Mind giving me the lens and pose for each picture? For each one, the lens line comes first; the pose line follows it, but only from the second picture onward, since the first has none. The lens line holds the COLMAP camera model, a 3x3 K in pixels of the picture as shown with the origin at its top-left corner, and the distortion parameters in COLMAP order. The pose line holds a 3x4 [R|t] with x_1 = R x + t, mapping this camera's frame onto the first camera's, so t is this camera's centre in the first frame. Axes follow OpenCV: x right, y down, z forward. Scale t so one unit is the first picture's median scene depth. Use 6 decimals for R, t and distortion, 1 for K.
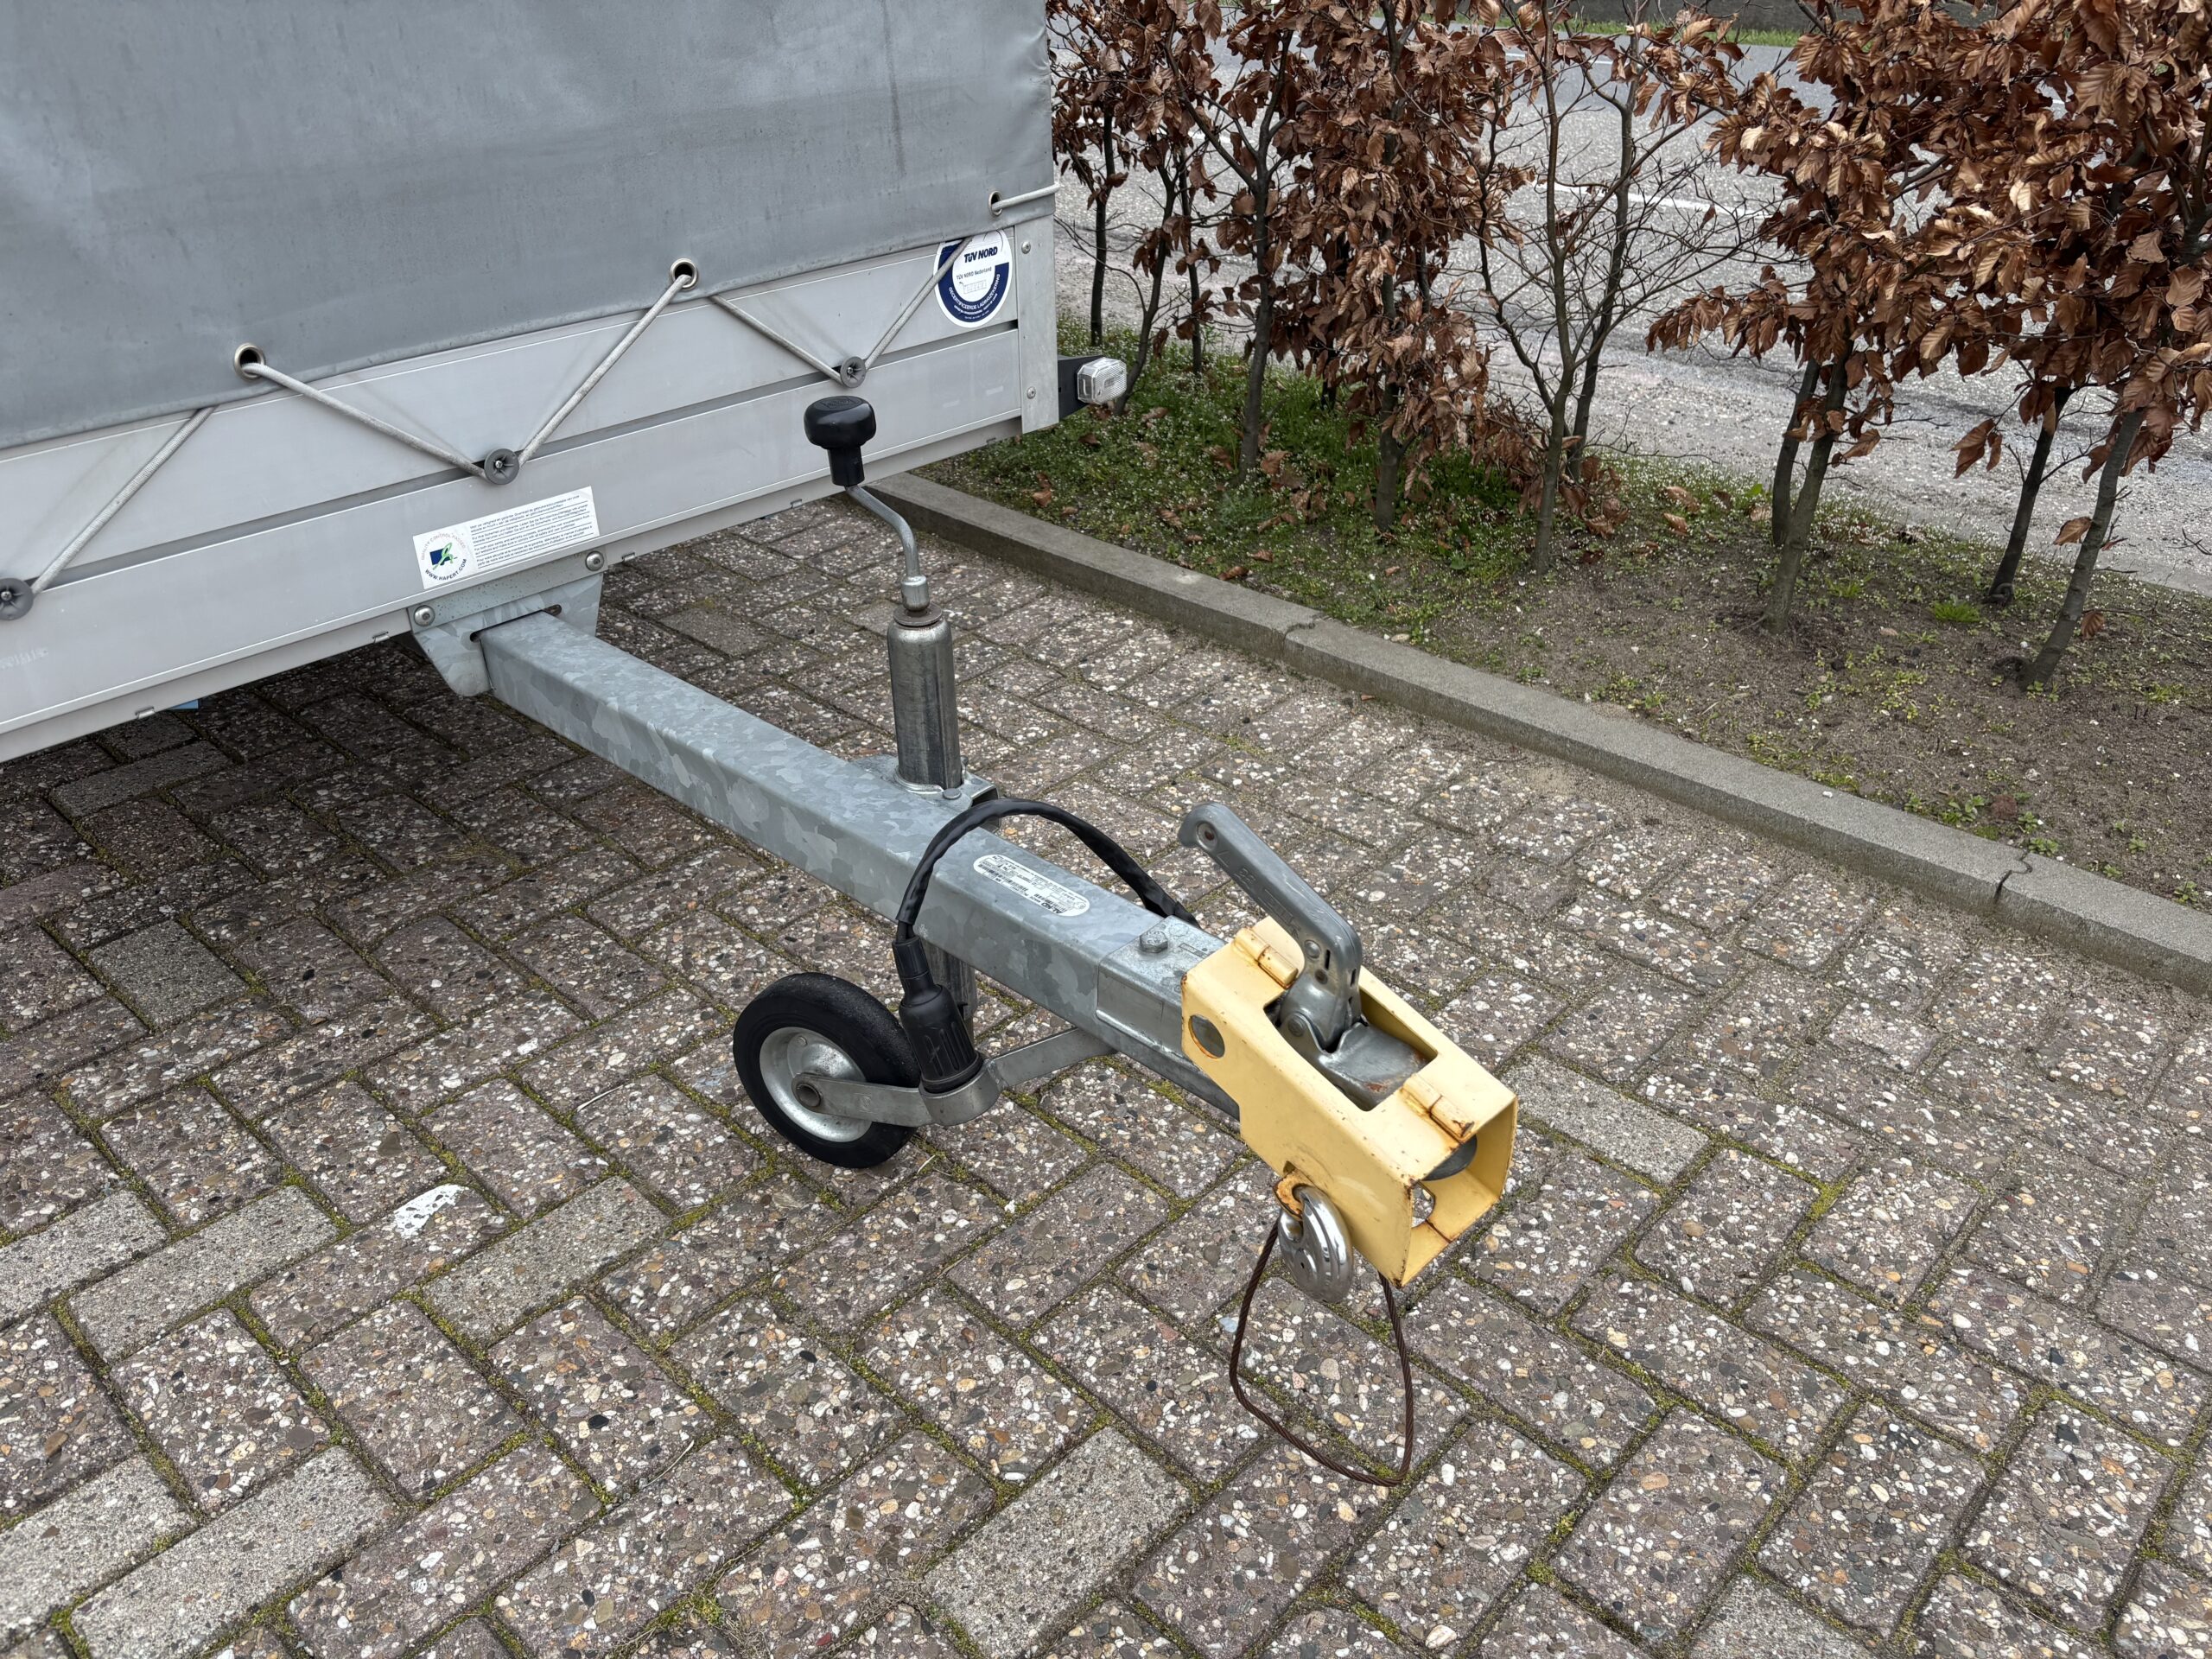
lens RADIAL K [[1669.5, 0, 1106.0], [0, 1669.5, 829.5], [0, 0, 1]] dist [0.022588, -0.000316]
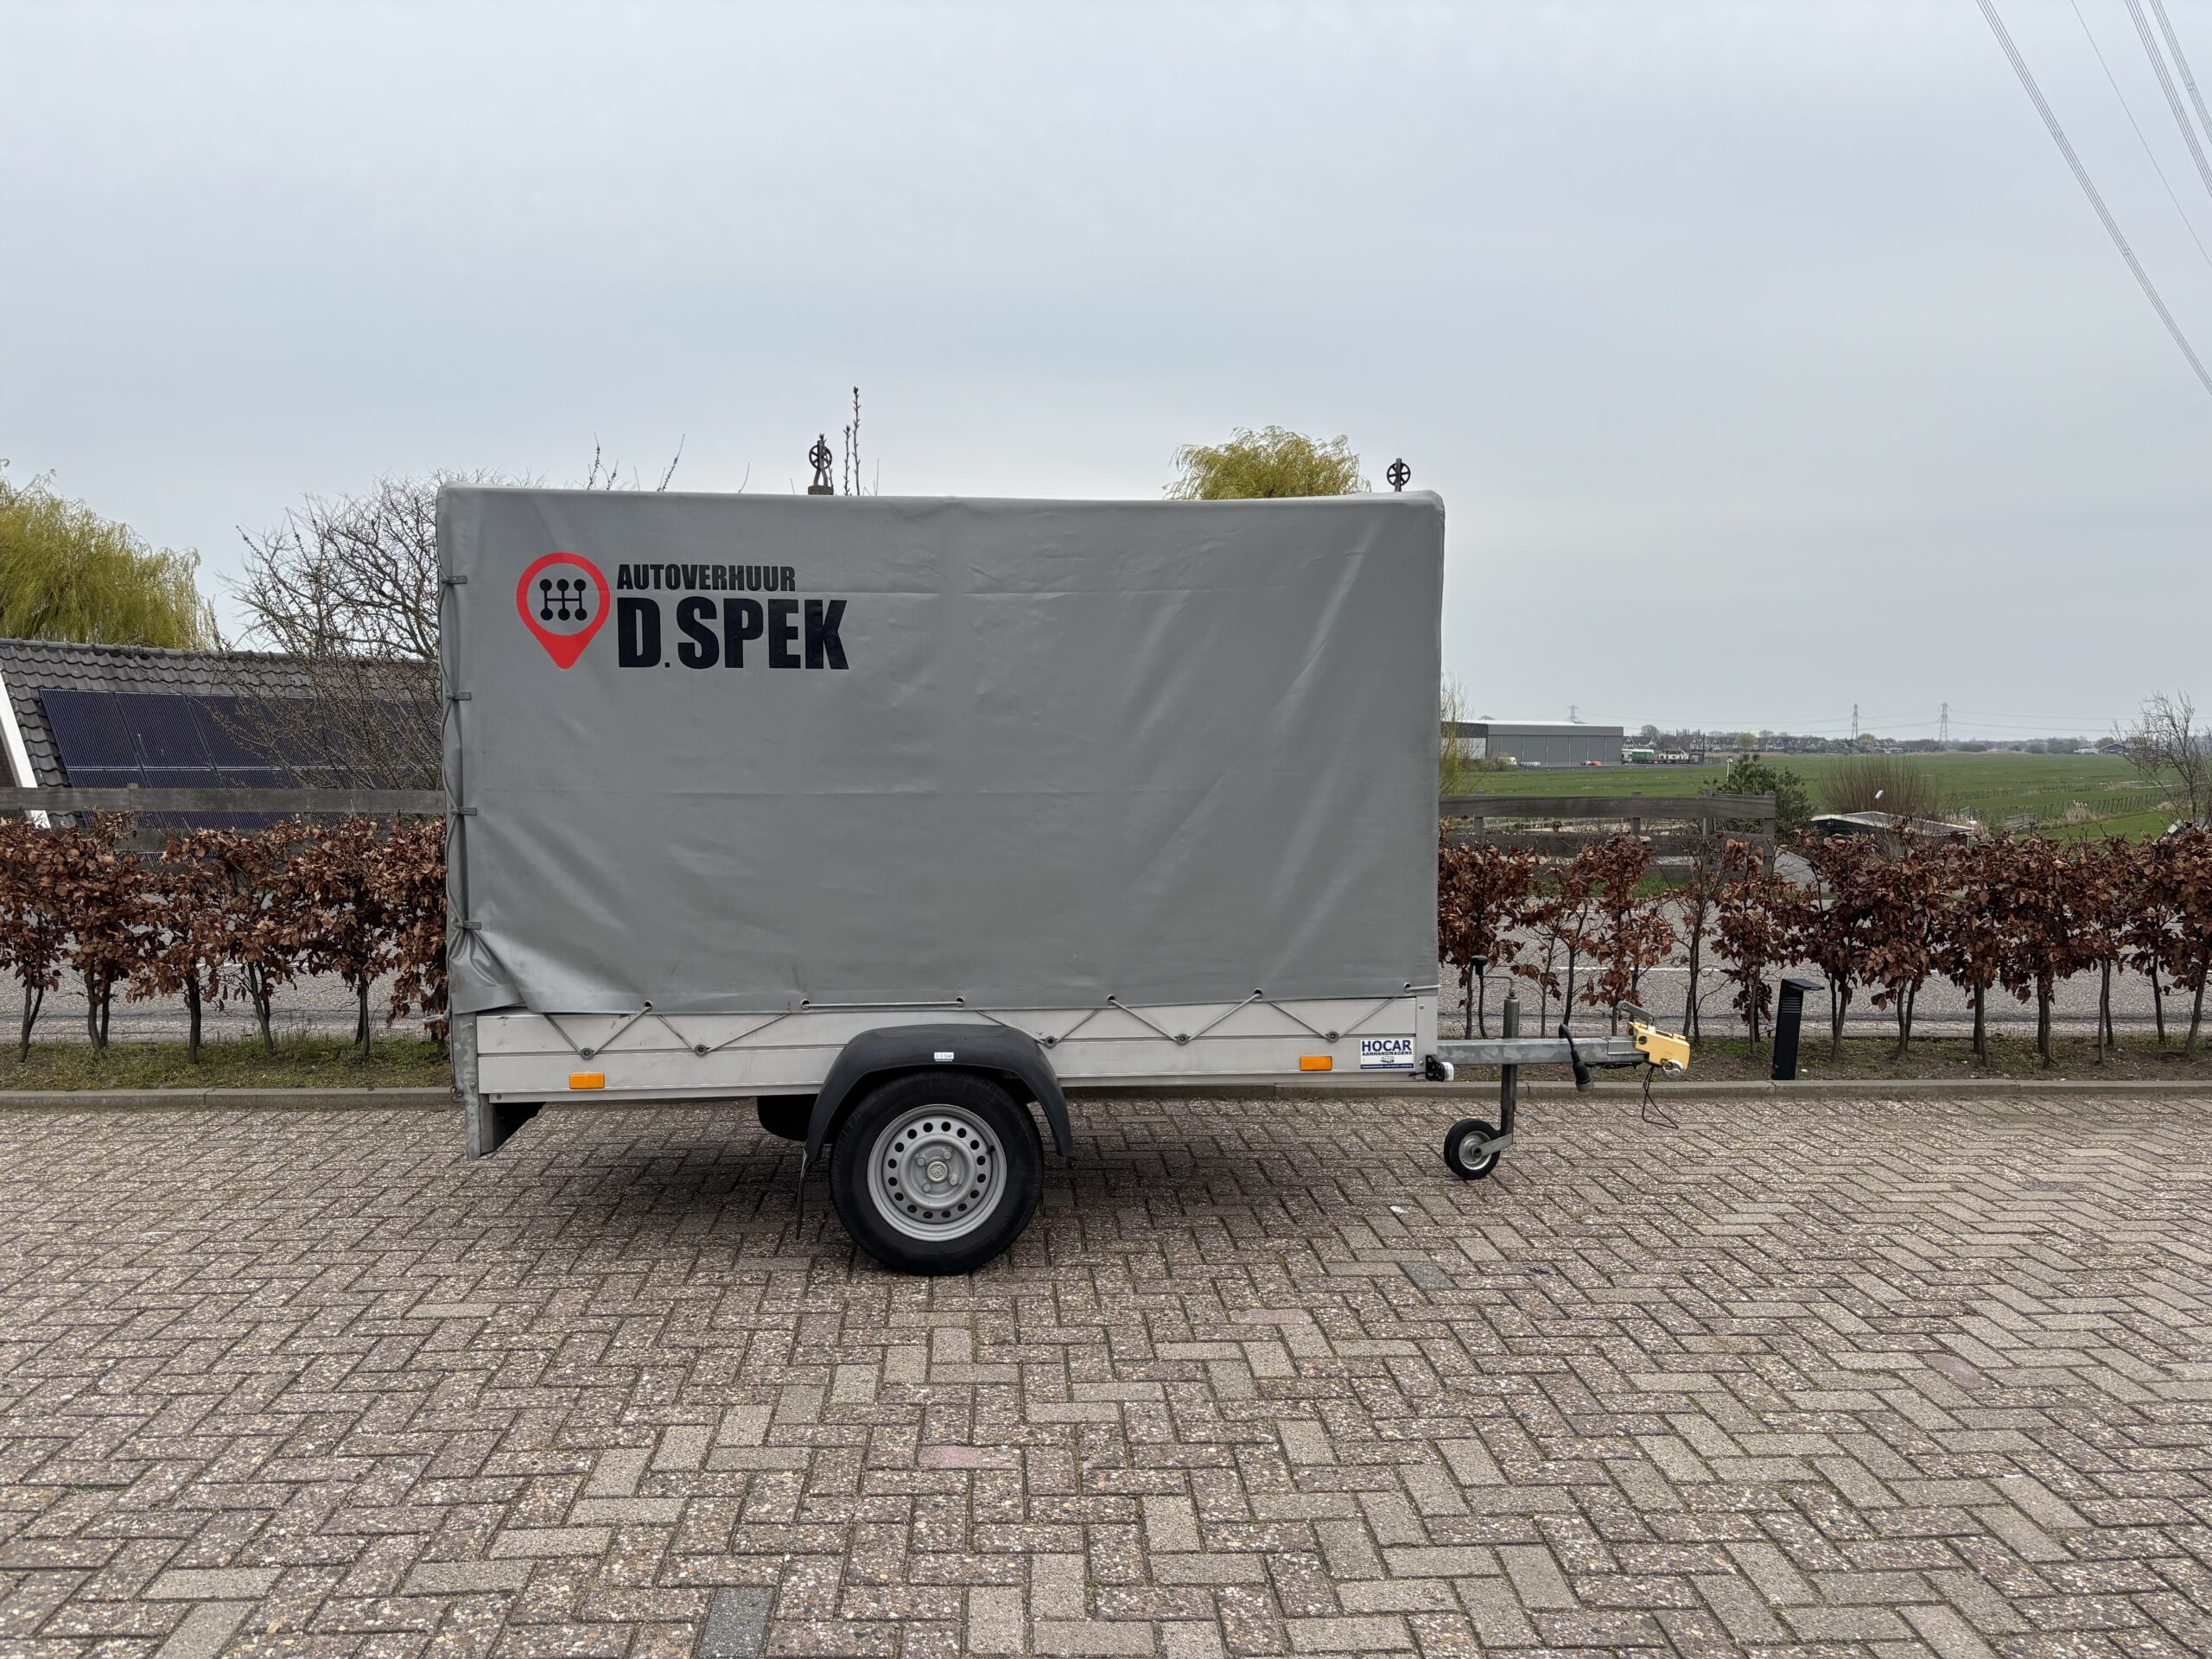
lens RADIAL K [[1669.5, 0, 1106.0], [0, 1669.5, 829.5], [0, 0, 1]] dist [0.022588, -0.000316]
pose [[0.681861, -0.032885, 0.730742, -2.755696], [0.367734, 0.878983, -0.303579, 0.304846], [-0.632327, 0.475718, 0.611437, -0.873342]]
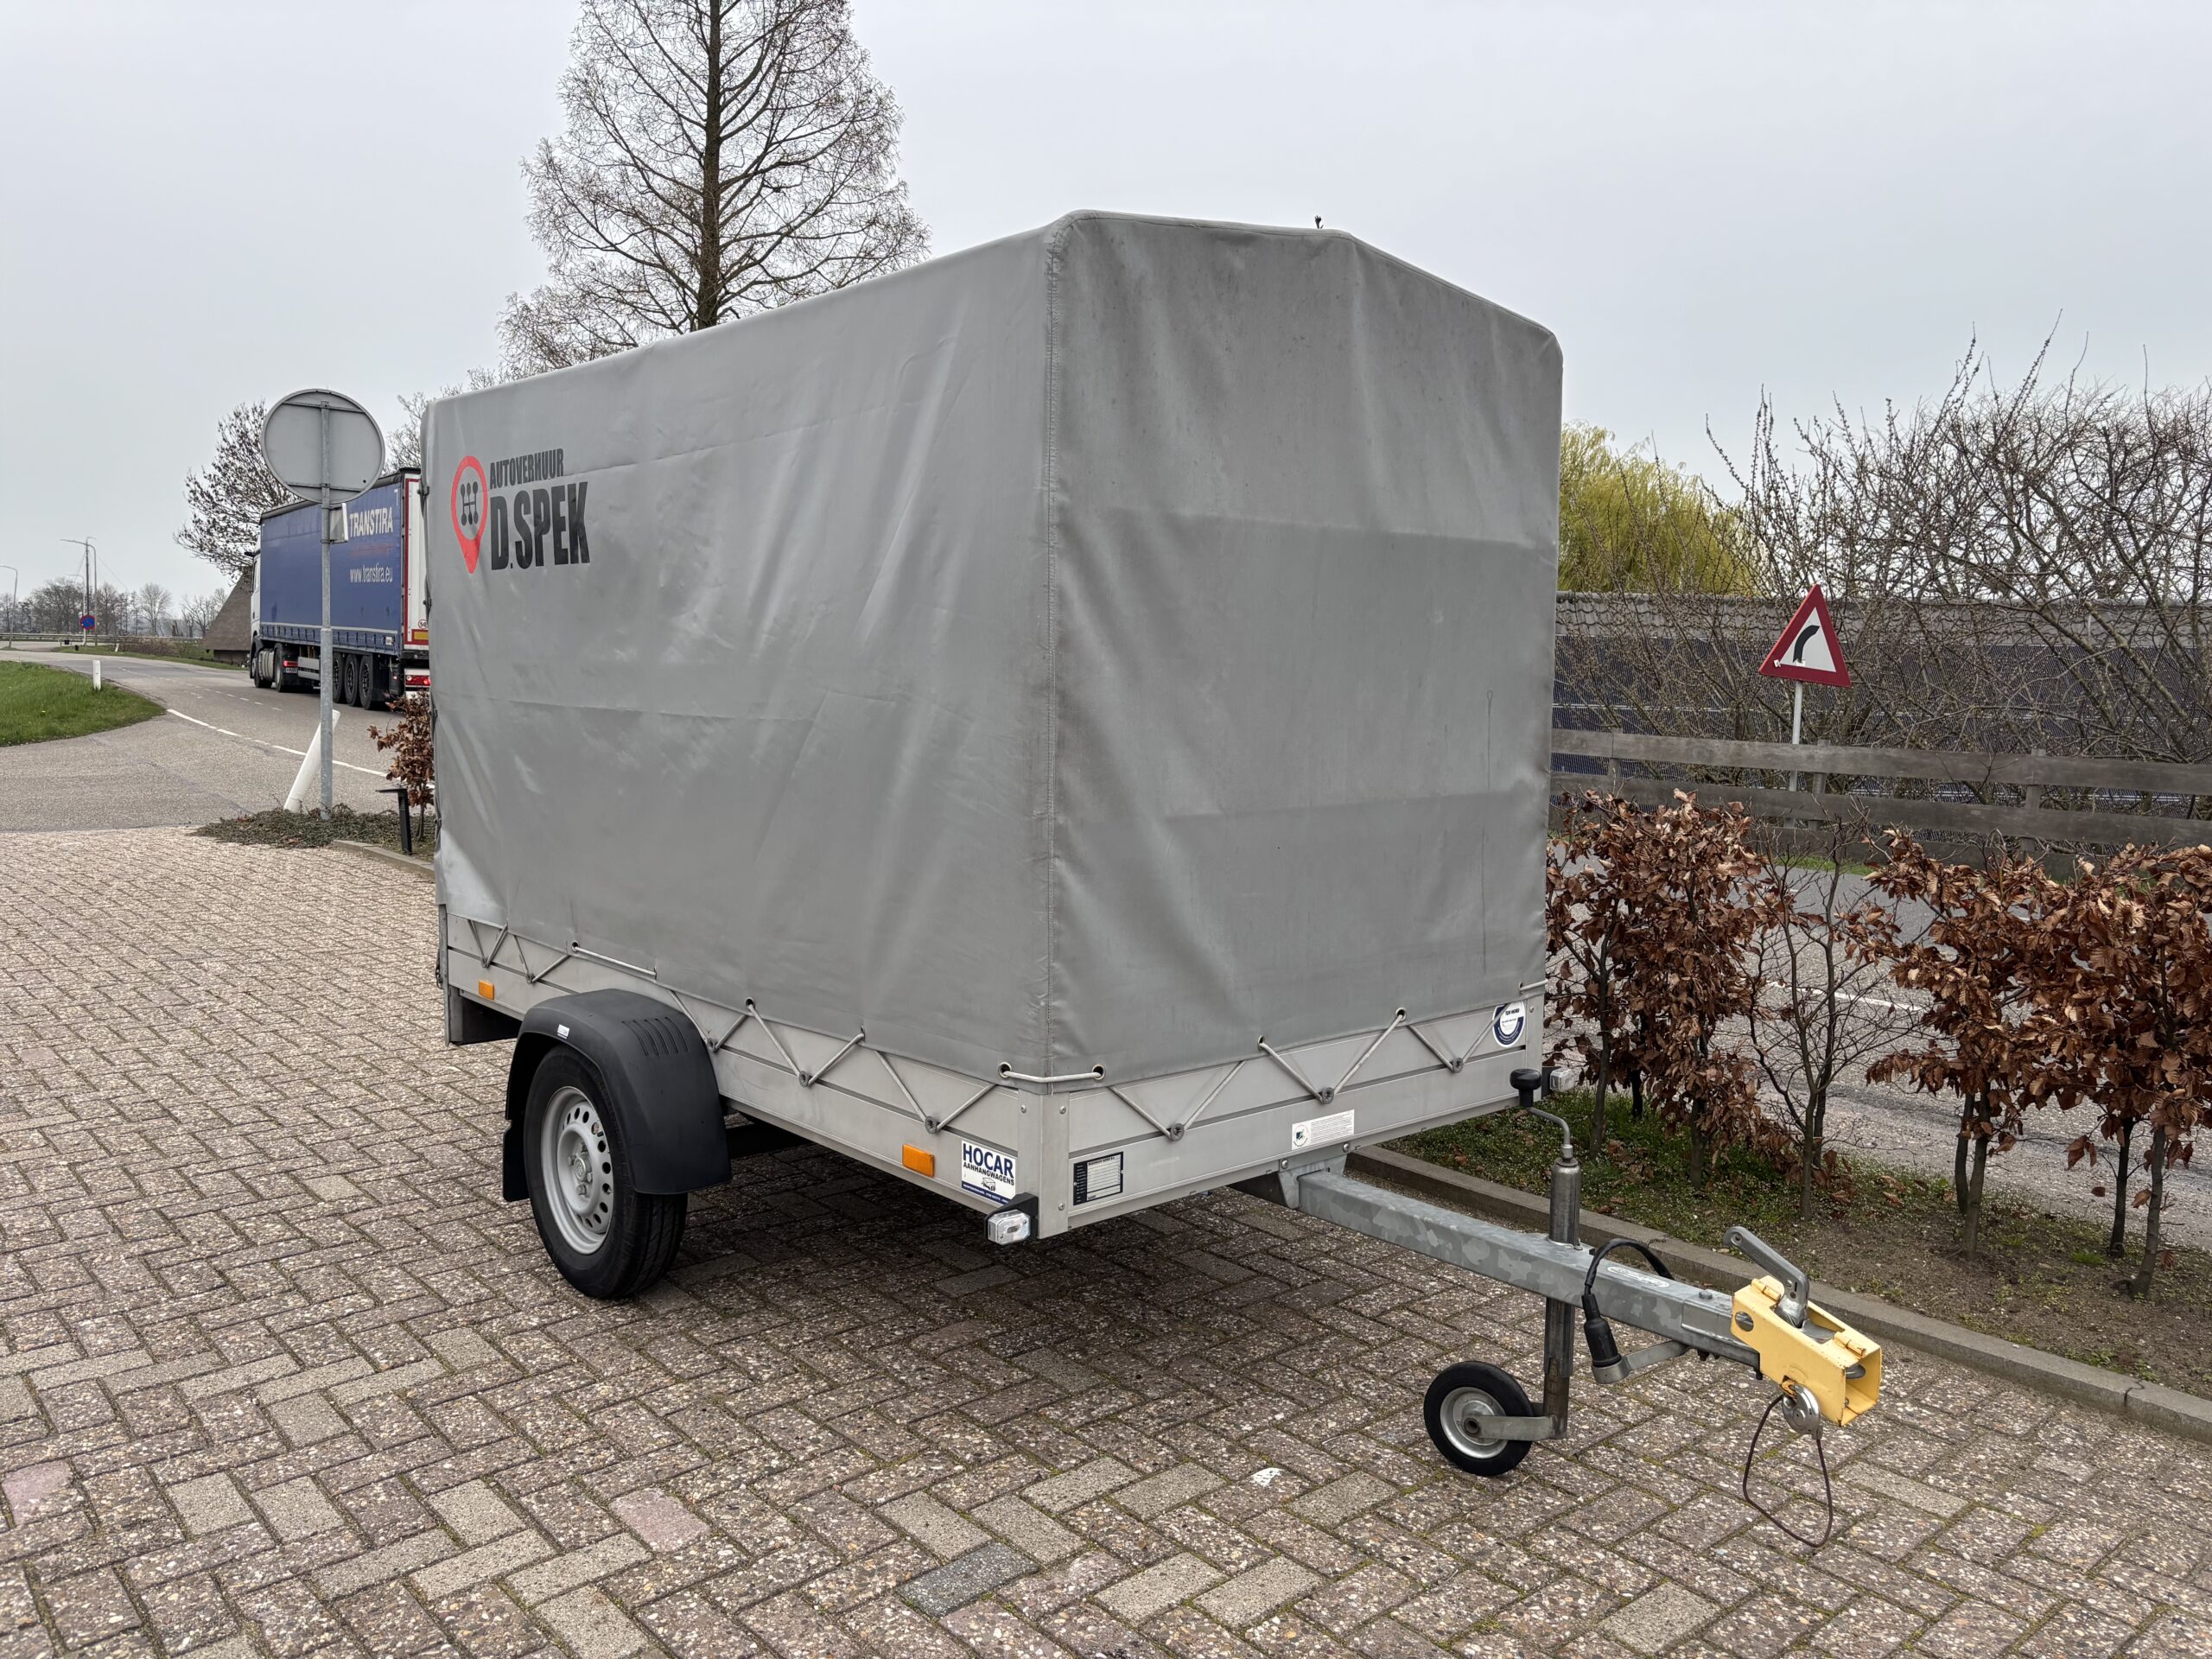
lens RADIAL K [[1647.8, 0, 1093.0], [0, 1647.8, 834.8], [0, 0, 1]] dist [0.059026, -0.082170]
pose [[0.994077, 0.033112, -0.103514, -0.371381], [-0.073648, 0.905655, -0.417571, 0.318435], [0.079922, 0.422721, 0.902729, -0.889630]]
